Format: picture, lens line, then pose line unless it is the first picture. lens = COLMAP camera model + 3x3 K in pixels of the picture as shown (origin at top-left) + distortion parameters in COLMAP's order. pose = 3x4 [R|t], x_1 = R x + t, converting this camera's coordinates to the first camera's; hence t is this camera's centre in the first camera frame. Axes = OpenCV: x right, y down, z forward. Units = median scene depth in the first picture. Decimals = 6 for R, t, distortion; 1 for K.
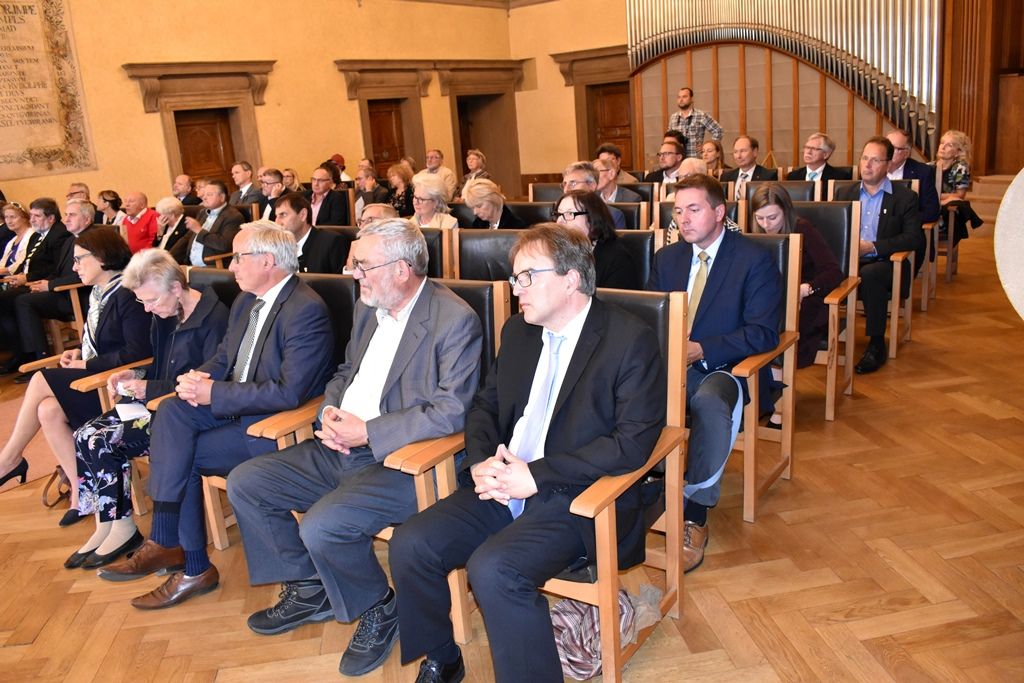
lens RADIAL K [[821.7, 0, 512.0], [0, 821.7, 341.5], [0, 0, 1]] dist [-0.083889, 0.011078]
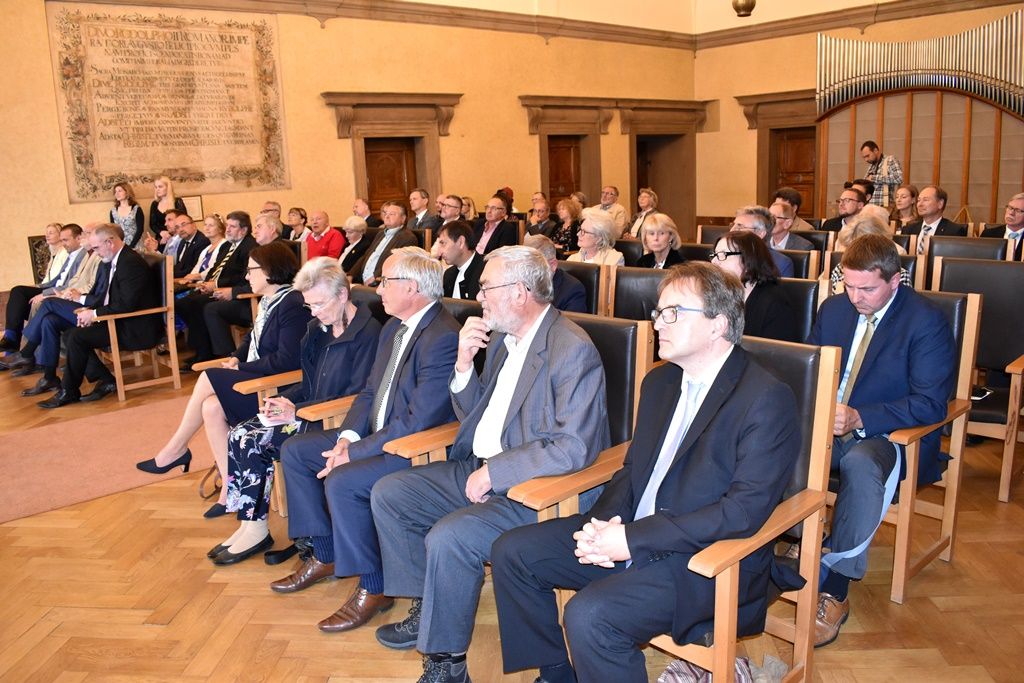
lens RADIAL K [[817.4, 0, 512.0], [0, 817.4, 341.5], [0, 0, 1]] dist [-0.083300, 0.011485]
pose [[0.975497, 0.080883, -0.204604, 0.018510], [-0.089611, 0.995405, -0.033746, -0.001350], [0.200934, 0.051254, 0.978263, 0.013262]]
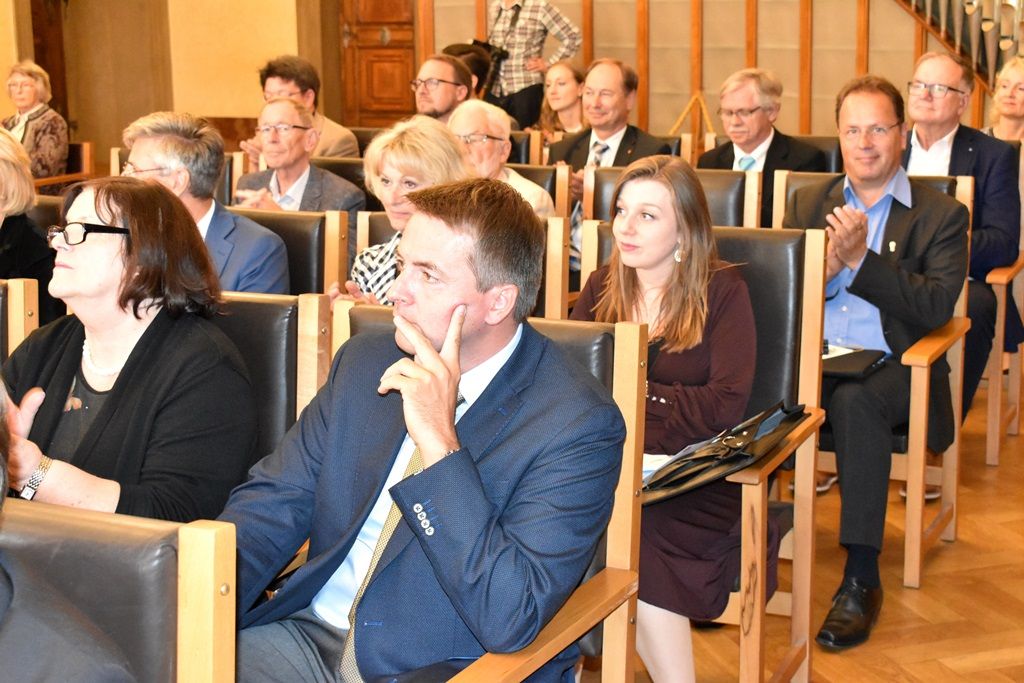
lens RADIAL K [[1703.0, 0, 512.0], [0, 1703.0, 341.5], [0, 0, 1]] dist [0.002008, 0.013944]
pose [[0.985062, 0.024531, 0.170441, 0.100705], [-0.012744, 0.997472, -0.069906, -0.043300], [-0.171725, 0.066690, 0.982885, 0.130116]]
